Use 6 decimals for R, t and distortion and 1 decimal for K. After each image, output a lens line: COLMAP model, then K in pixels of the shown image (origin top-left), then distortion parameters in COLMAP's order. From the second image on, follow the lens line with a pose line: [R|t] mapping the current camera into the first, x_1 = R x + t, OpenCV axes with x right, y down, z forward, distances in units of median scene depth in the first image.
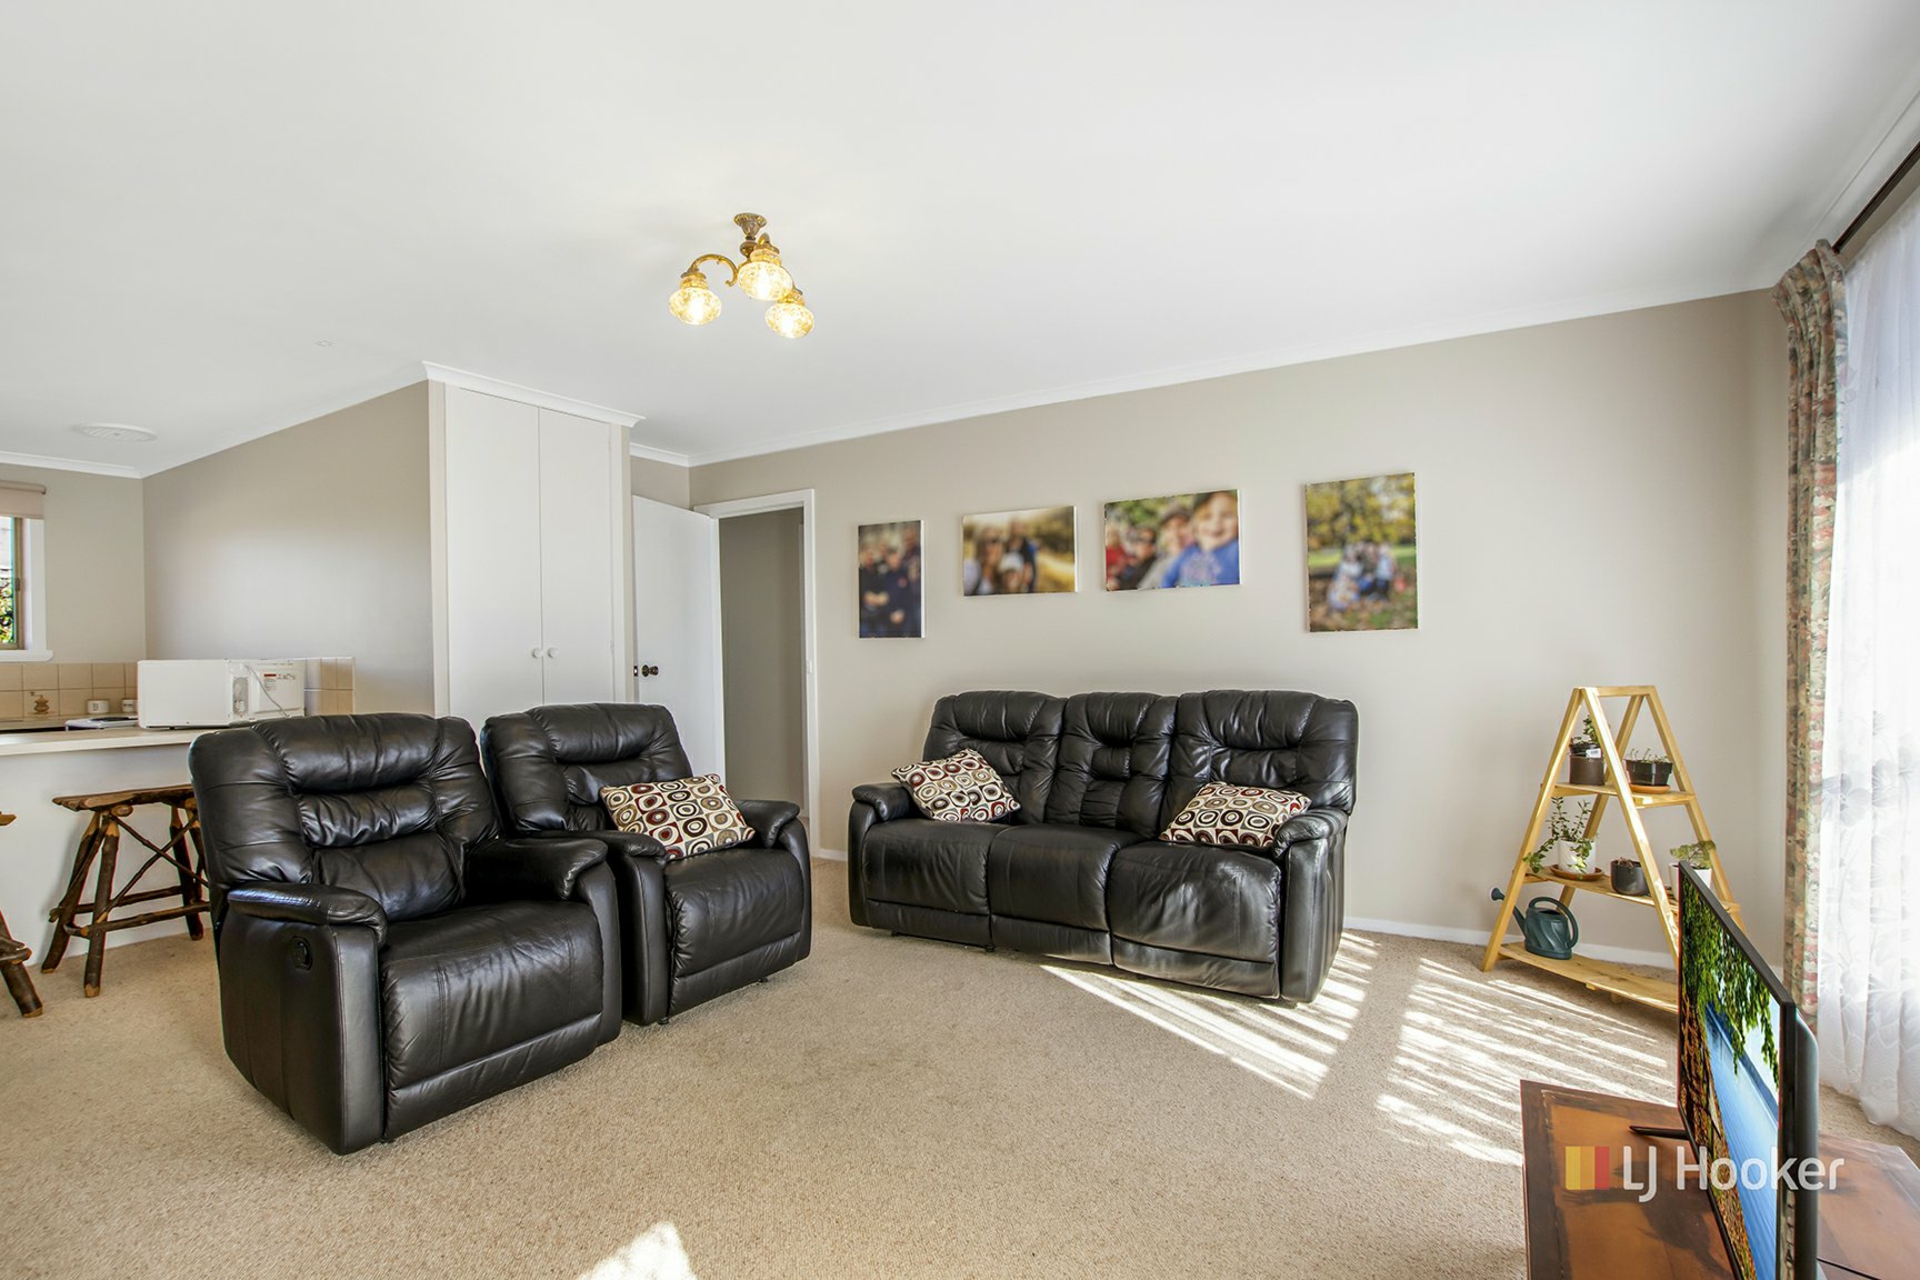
lens RADIAL K [[925.0, 0, 965.7], [0, 925.0, 647.6], [0, 0, 1]] dist [-0.005360, 0.000263]
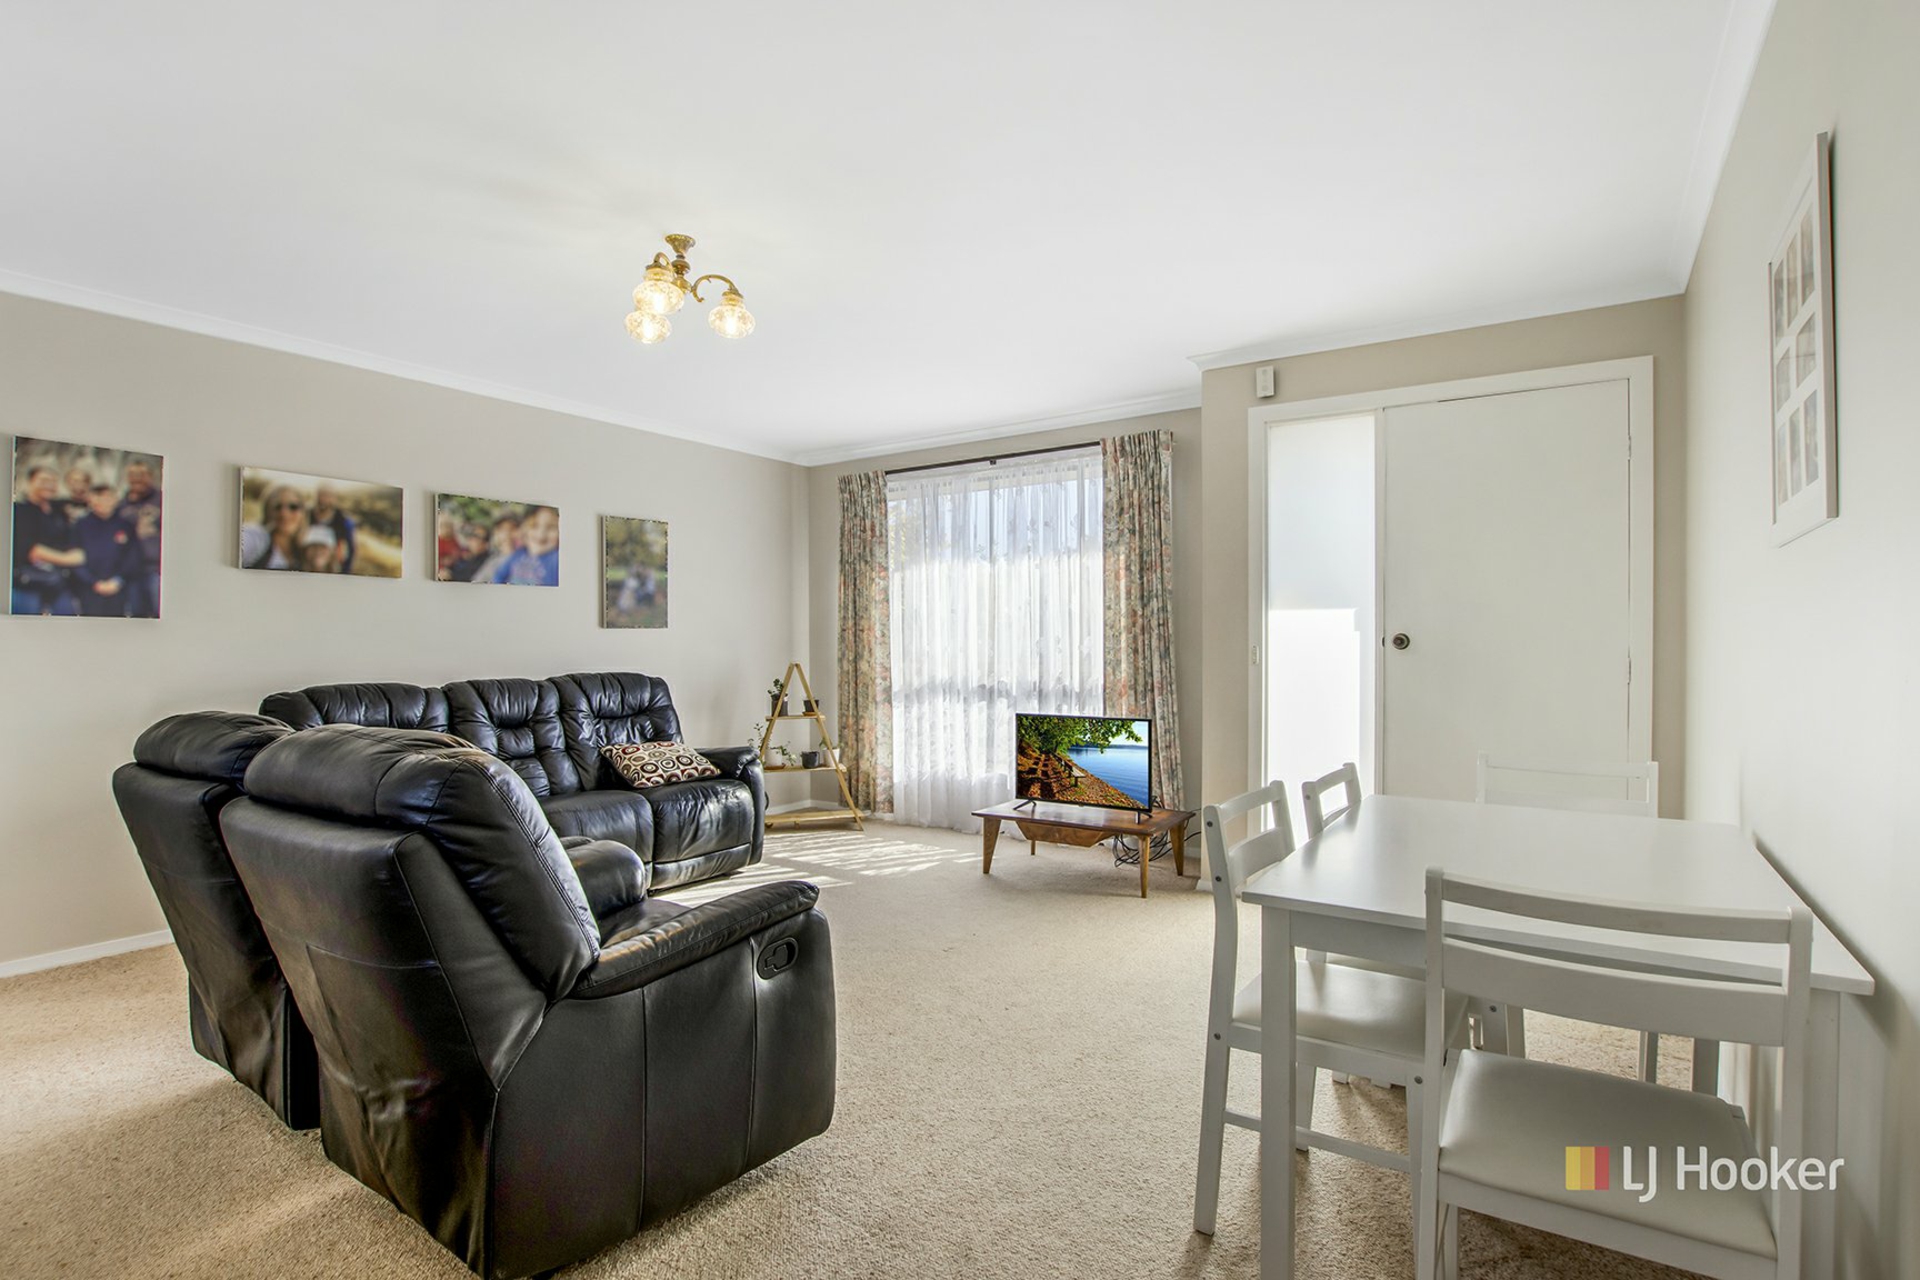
lens RADIAL K [[925.0, 0, 966.8], [0, 925.0, 646.0], [0, 0, 1]] dist [-0.005360, 0.000263]
pose [[0.061323, 0.007647, 0.998089, -0.827179], [-0.006513, 0.999952, -0.007261, 0.013526], [-0.998097, -0.006056, 0.061370, 0.371846]]
